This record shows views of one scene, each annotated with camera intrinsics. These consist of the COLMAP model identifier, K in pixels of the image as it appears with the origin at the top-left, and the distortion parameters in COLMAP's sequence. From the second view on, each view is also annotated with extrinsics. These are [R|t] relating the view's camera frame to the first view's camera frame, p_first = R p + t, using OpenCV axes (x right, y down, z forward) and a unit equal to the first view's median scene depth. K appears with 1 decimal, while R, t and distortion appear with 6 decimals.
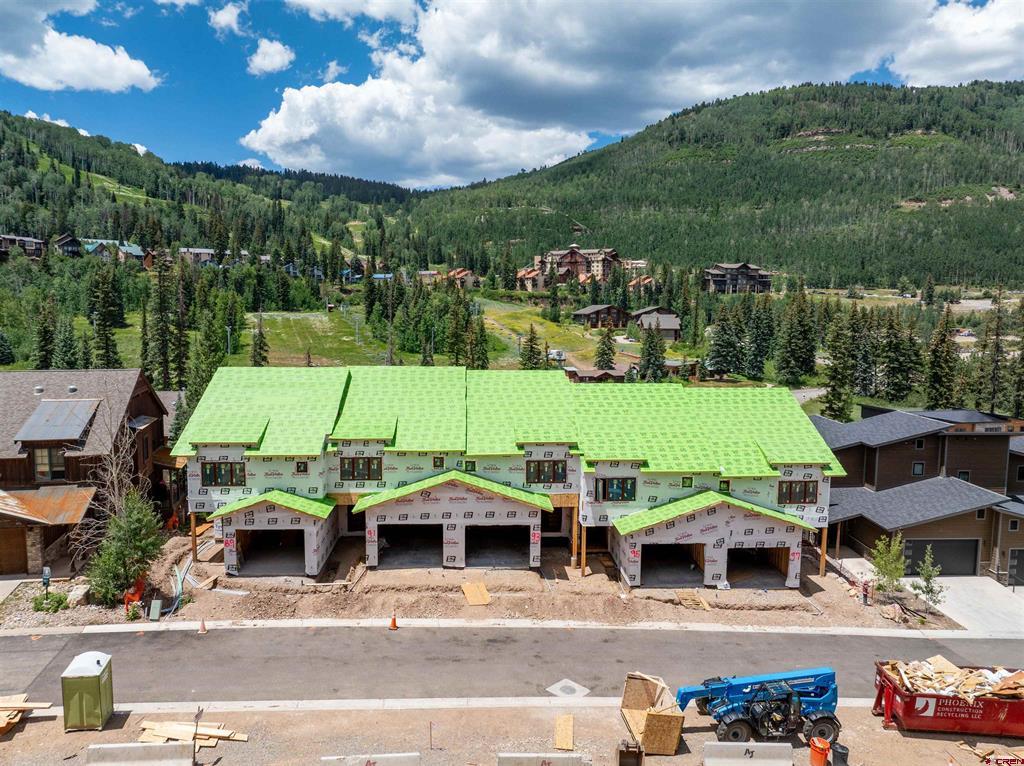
lens RADIAL K [[727.7, 0, 512.0], [0, 727.7, 351.1], [0, 0, 1]] dist [-0.061882, 0.059265]
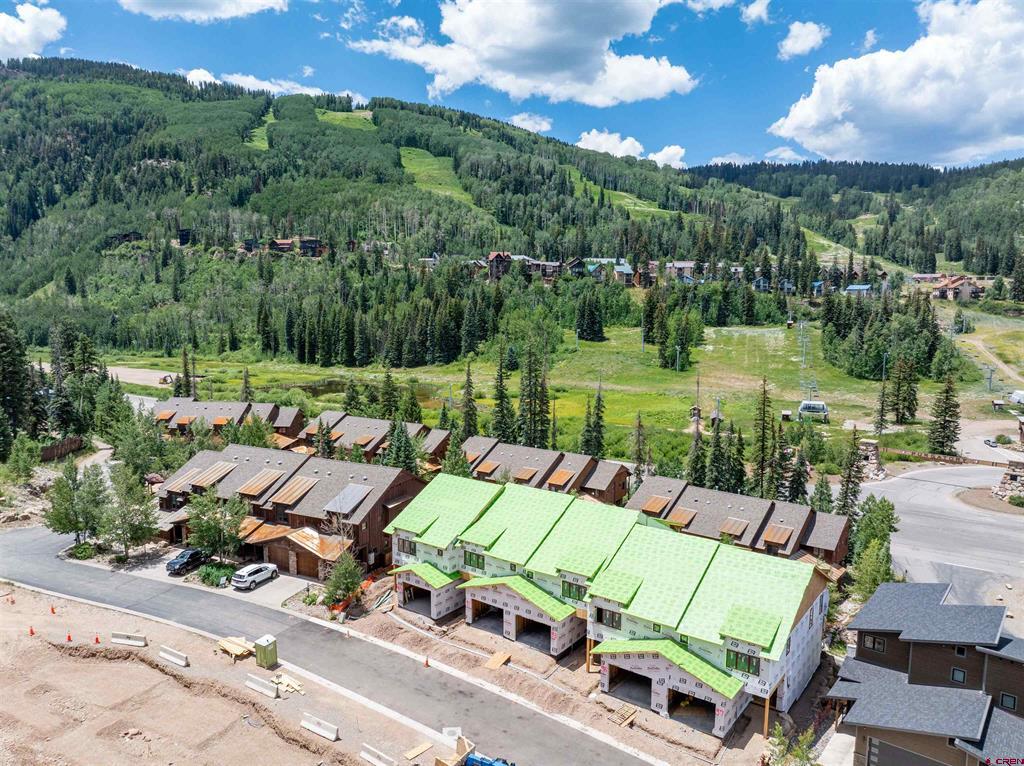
lens RADIAL K [[717.3, 0, 509.6], [0, 717.3, 380.8], [0, 0, 1]] dist [-0.040767, 0.004943]
pose [[0.764826, 0.072028, -0.640198, 0.092024], [-0.034113, 0.996864, 0.071403, -0.038370], [0.643333, -0.032772, 0.764884, -0.015267]]
